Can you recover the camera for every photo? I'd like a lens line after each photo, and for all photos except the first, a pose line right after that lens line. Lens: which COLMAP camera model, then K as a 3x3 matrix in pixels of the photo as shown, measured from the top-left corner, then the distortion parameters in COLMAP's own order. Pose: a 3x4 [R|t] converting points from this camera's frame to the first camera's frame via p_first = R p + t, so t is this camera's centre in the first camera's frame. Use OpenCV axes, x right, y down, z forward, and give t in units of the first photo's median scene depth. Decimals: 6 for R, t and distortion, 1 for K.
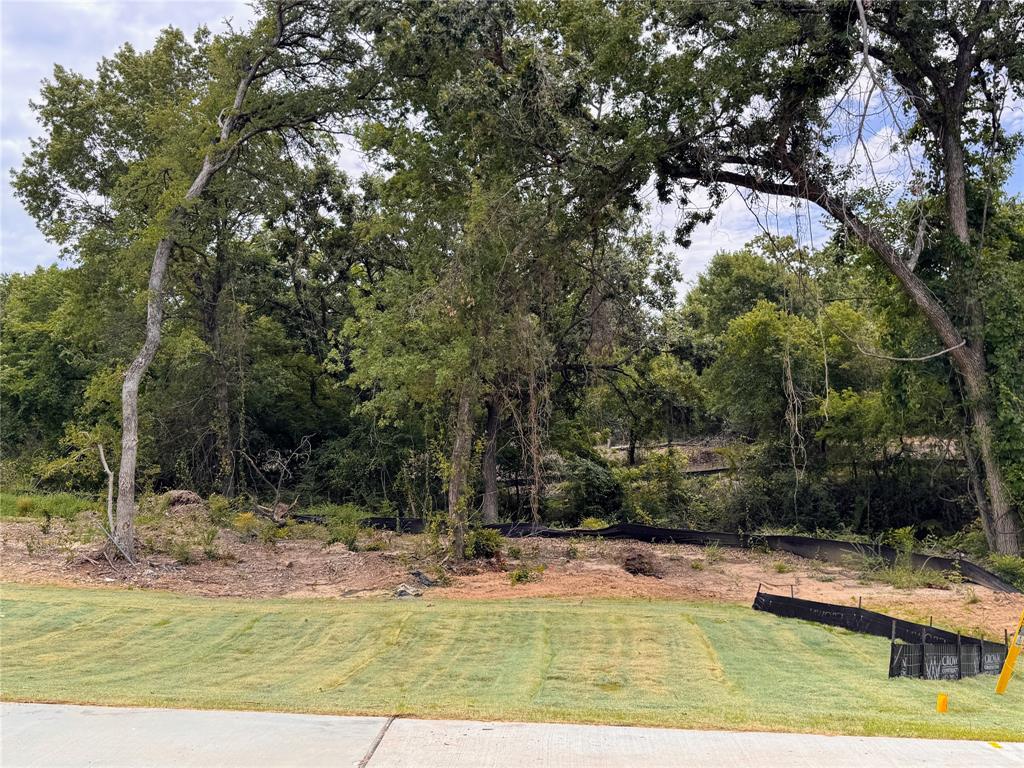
lens RADIAL K [[900.6, 0, 511.4], [0, 900.6, 387.0], [0, 0, 1]] dist [0.015215, -0.020386]
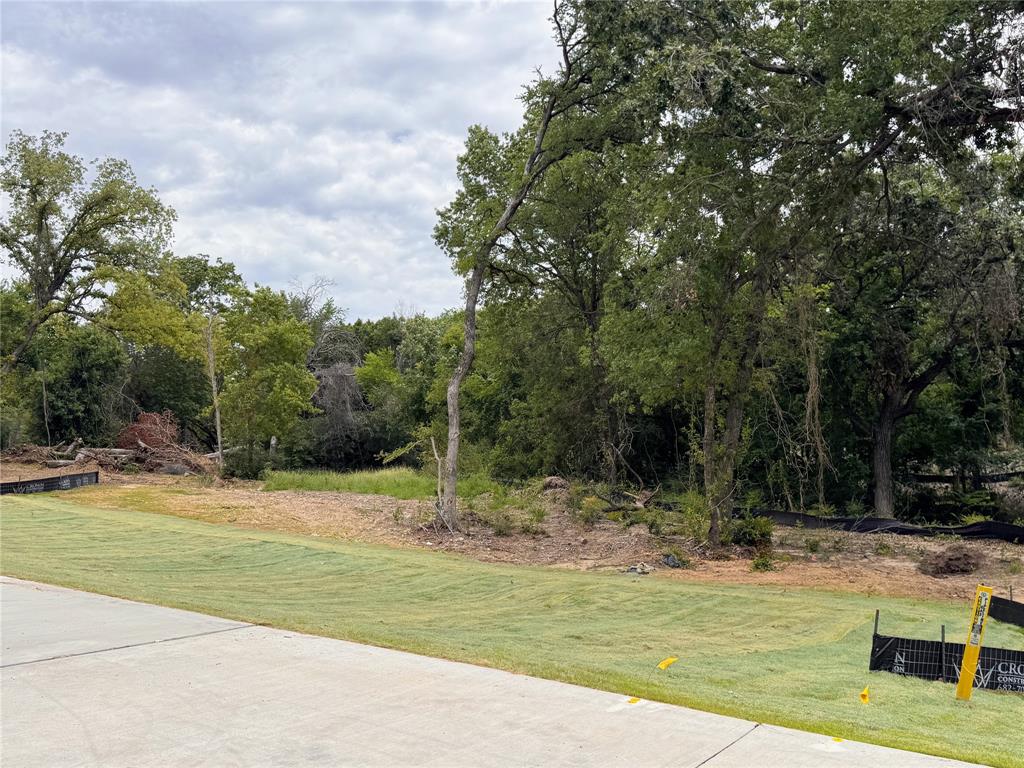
lens RADIAL K [[900.6, 0, 508.7], [0, 900.6, 379.8], [0, 0, 1]] dist [0.015215, -0.020386]
pose [[0.823997, -0.048732, -0.564494, 0.342411], [0.047425, 0.998730, -0.016993, 0.009793], [0.564605, -0.012769, 0.825262, 0.021752]]
